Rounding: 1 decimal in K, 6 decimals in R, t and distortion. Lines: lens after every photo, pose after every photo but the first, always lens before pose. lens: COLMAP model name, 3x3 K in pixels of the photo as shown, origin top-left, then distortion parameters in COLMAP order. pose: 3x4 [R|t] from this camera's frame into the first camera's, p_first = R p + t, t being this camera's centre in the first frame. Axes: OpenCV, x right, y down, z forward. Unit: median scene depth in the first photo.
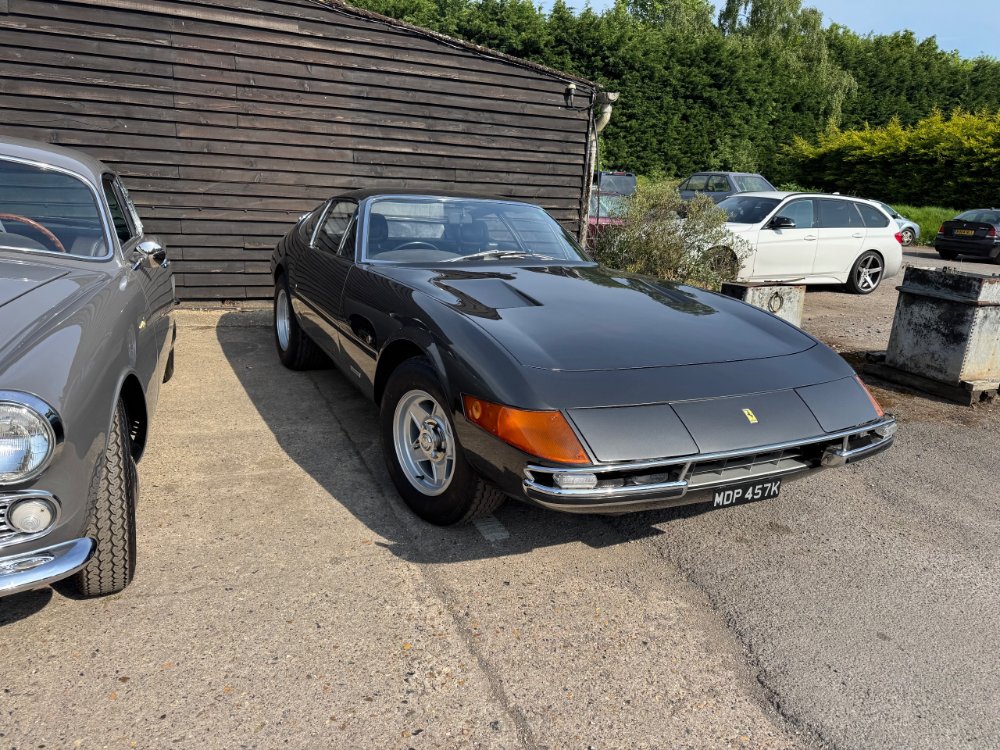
lens RADIAL K [[692.4, 0, 524.1], [0, 692.4, 398.4], [0, 0, 1]] dist [0.034581, -0.048462]
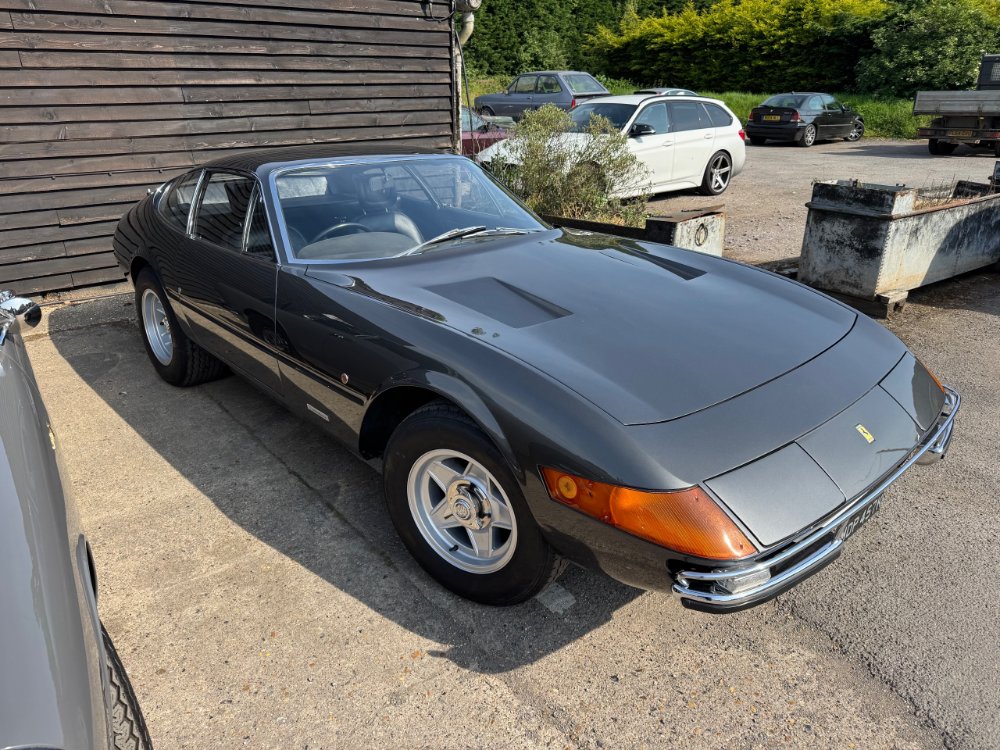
lens RADIAL K [[692.4, 0, 516.6], [0, 692.4, 384.9], [0, 0, 1]] dist [0.034581, -0.048462]
pose [[0.965009, -0.148878, 0.215856, -0.100605], [0.123592, 0.984260, 0.126319, -0.073607], [-0.231265, -0.095221, 0.968220, 0.101207]]
